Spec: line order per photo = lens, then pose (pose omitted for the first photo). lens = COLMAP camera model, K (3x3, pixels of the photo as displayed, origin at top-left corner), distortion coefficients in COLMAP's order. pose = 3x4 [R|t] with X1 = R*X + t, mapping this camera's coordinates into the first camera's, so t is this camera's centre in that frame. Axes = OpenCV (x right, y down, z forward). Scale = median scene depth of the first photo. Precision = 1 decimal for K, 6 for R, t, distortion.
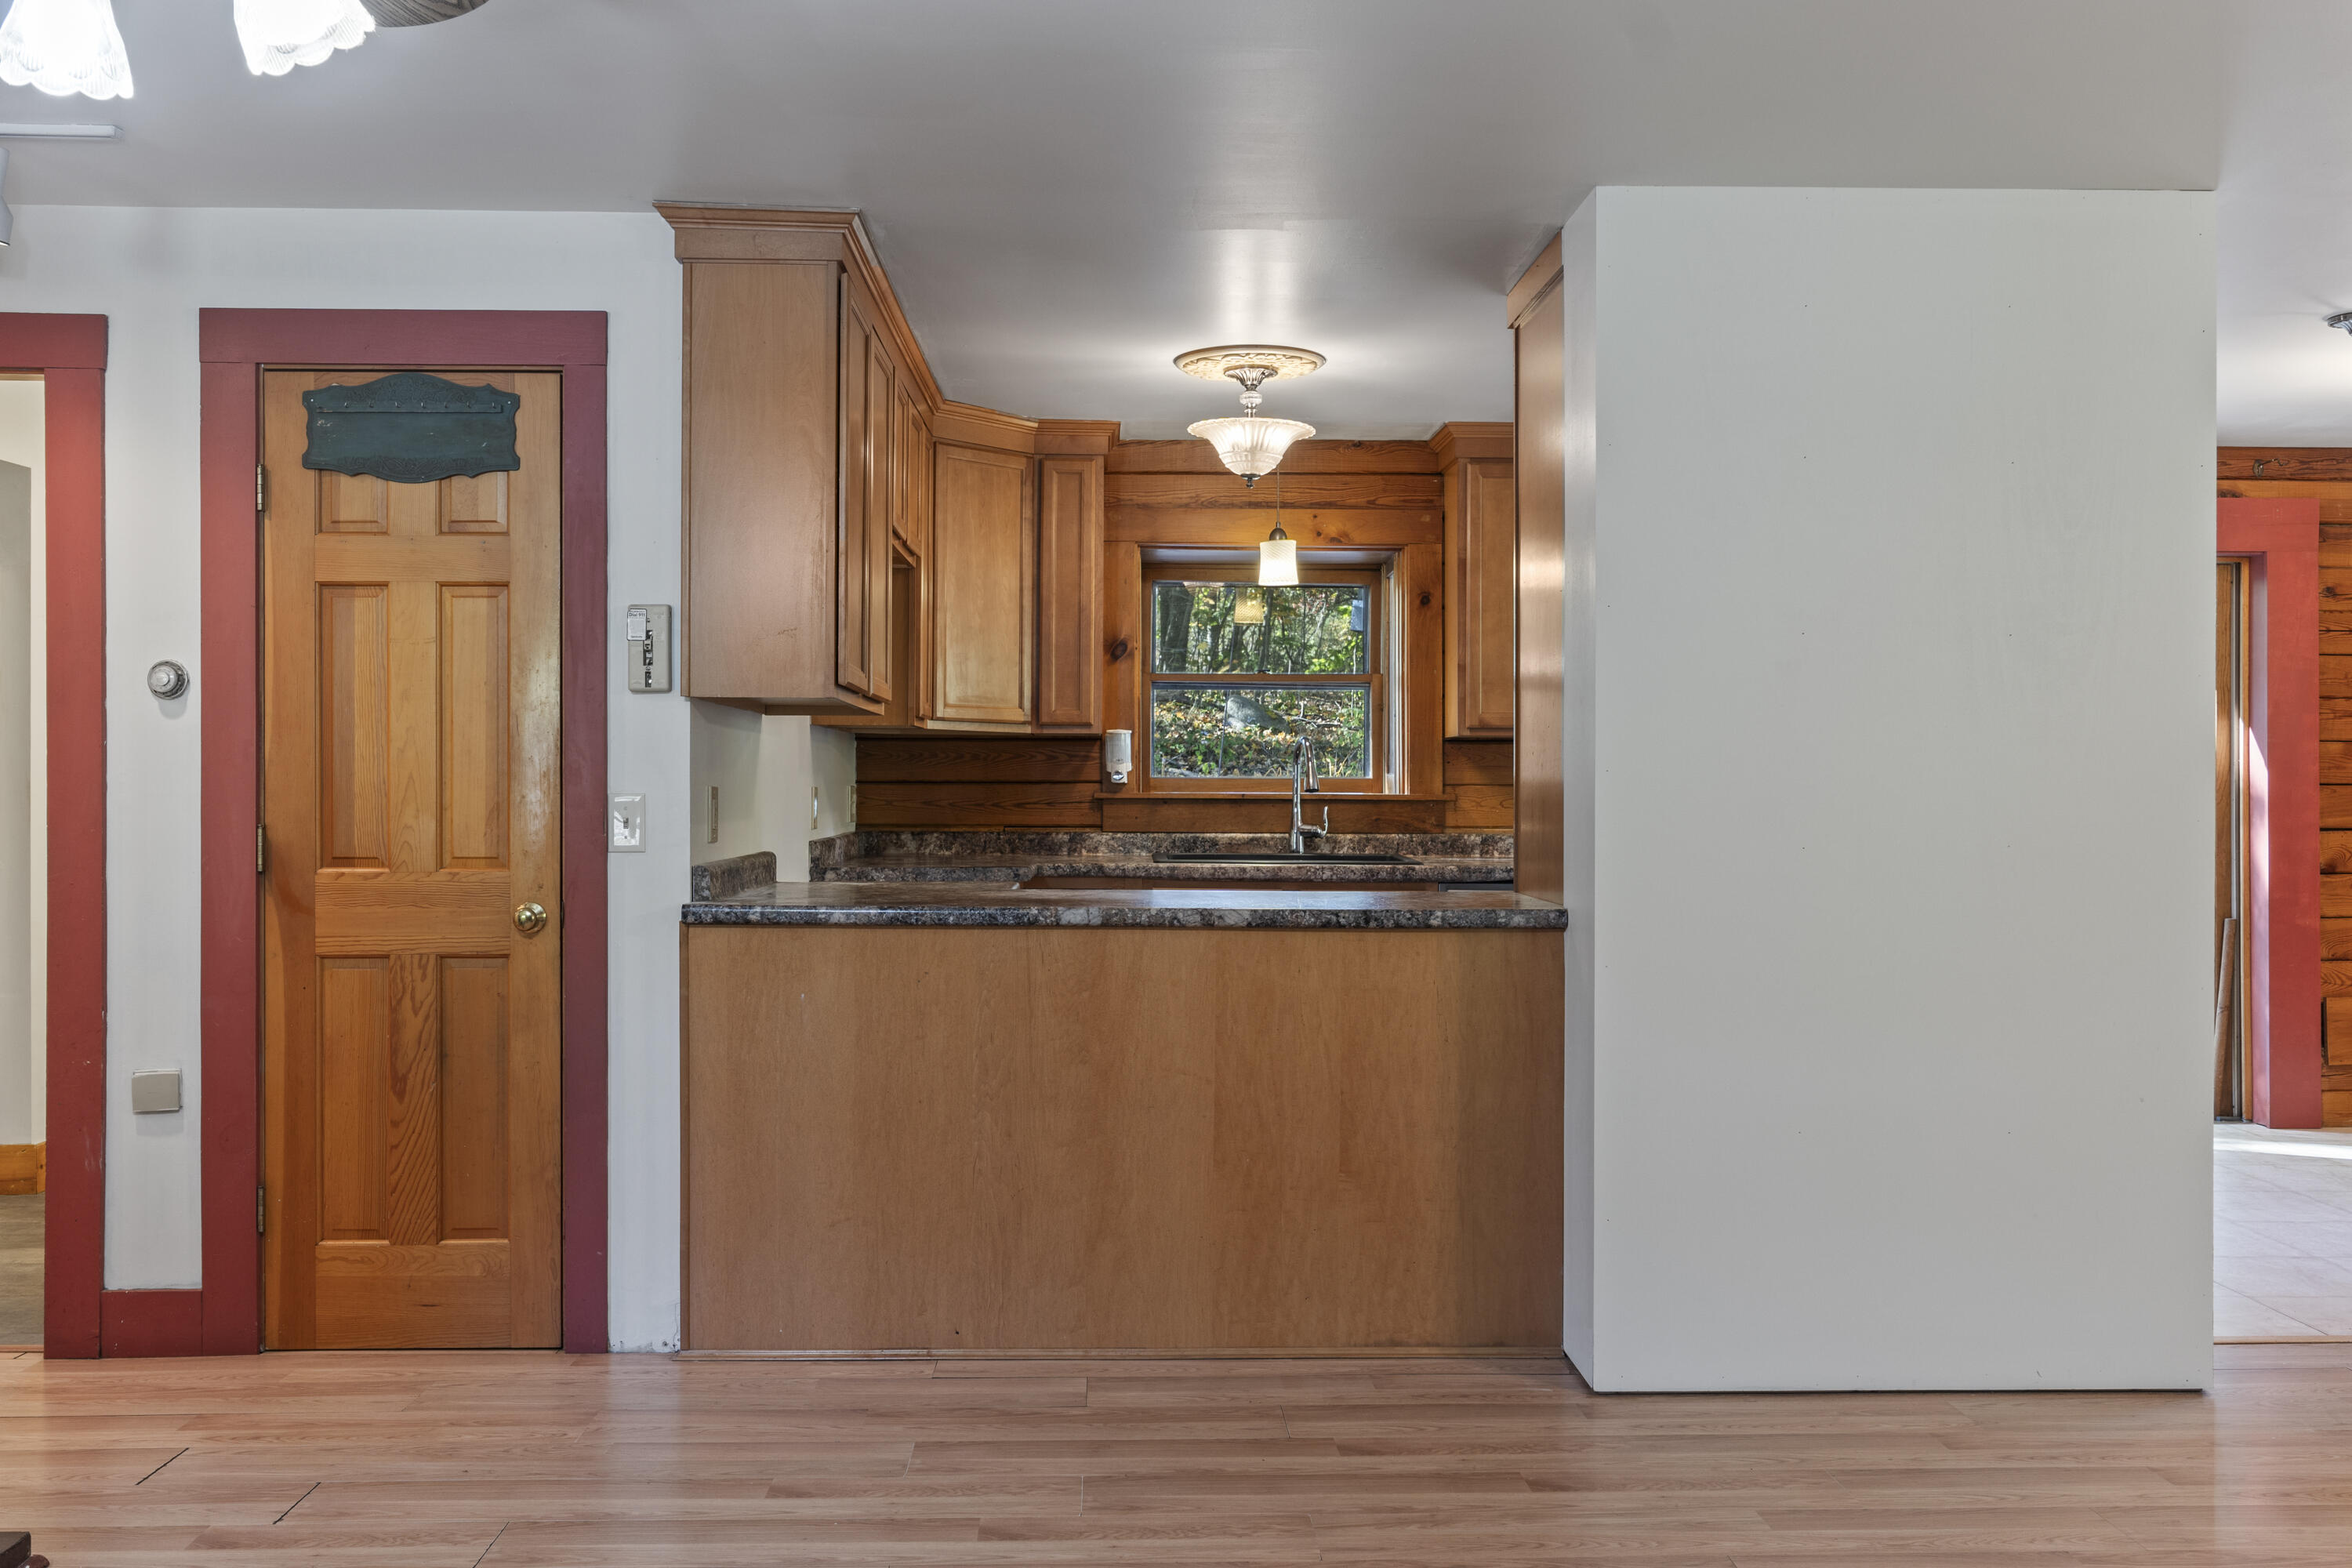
lens RADIAL K [[2163.9, 0, 1176.0], [0, 2163.9, 784.0], [0, 0, 1]] dist [0.001331, -0.005773]
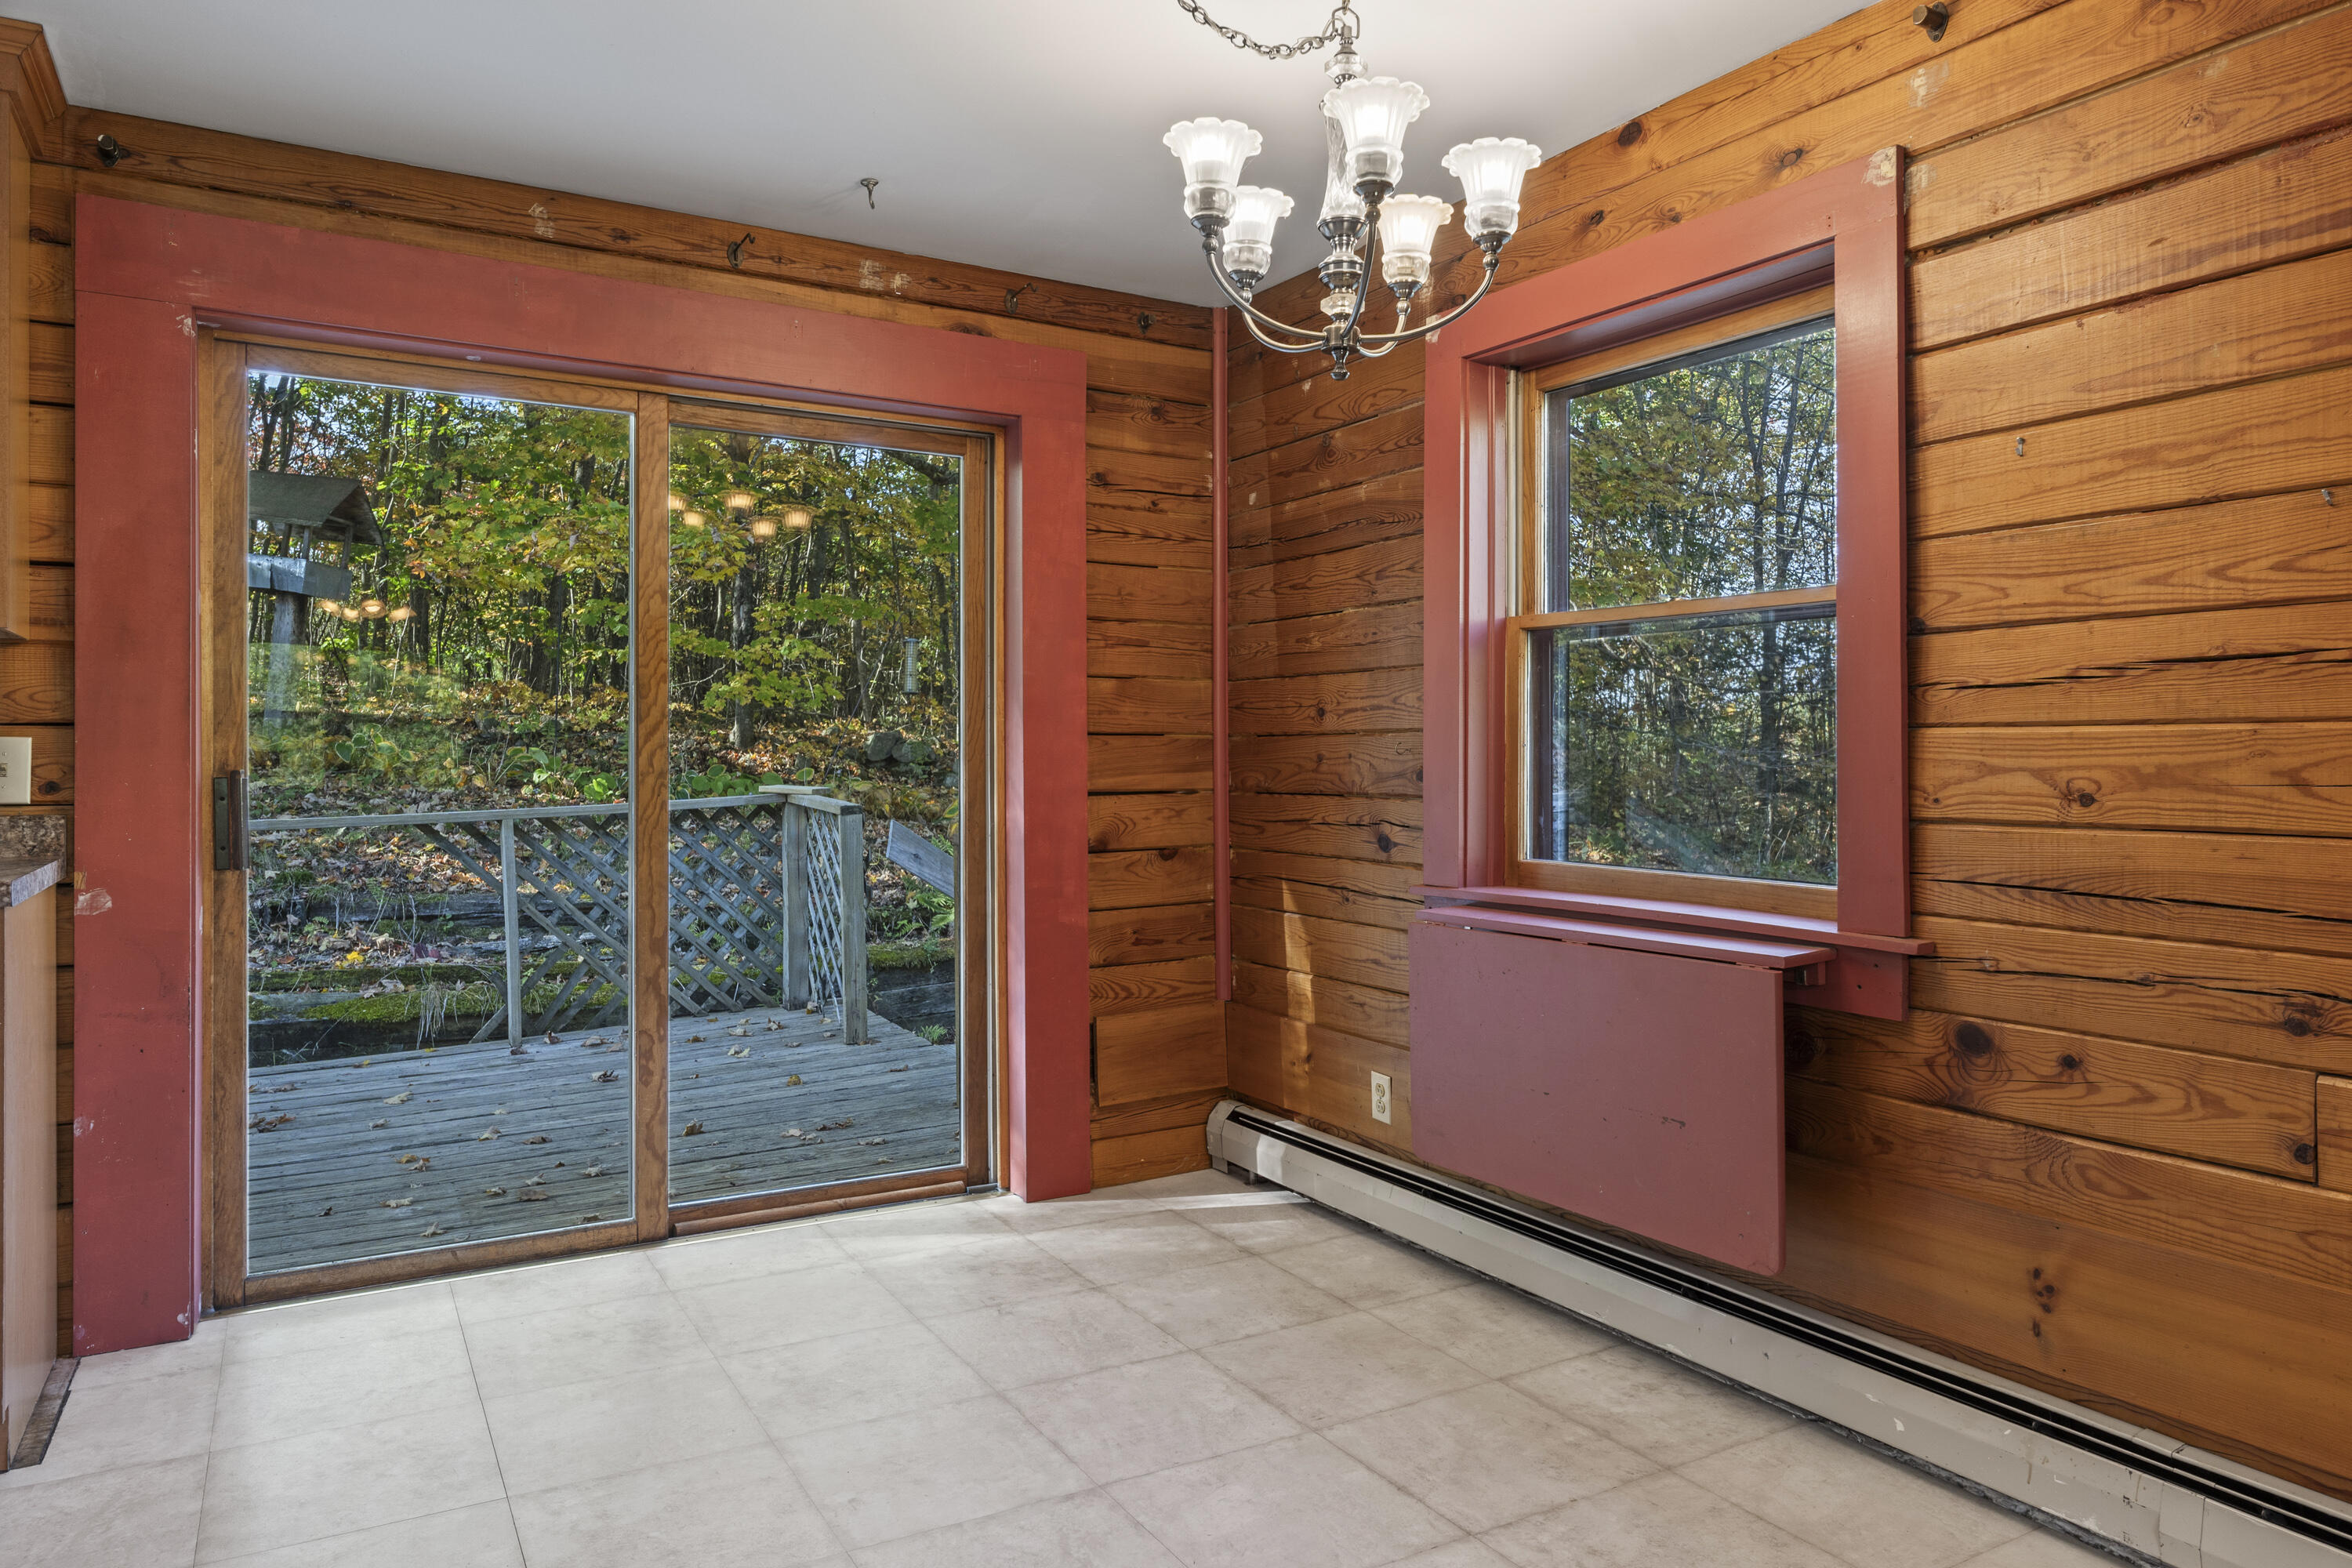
lens RADIAL K [[1524.5, 0, 1180.5], [0, 1524.5, 764.6], [0, 0, 1]] dist [-0.004864, 0.000531]
pose [[0.878095, -0.002866, 0.478477, 0.309590], [0.001985, 0.999995, 0.002349, 0.009826], [-0.478482, -0.001113, 0.878097, 0.530139]]
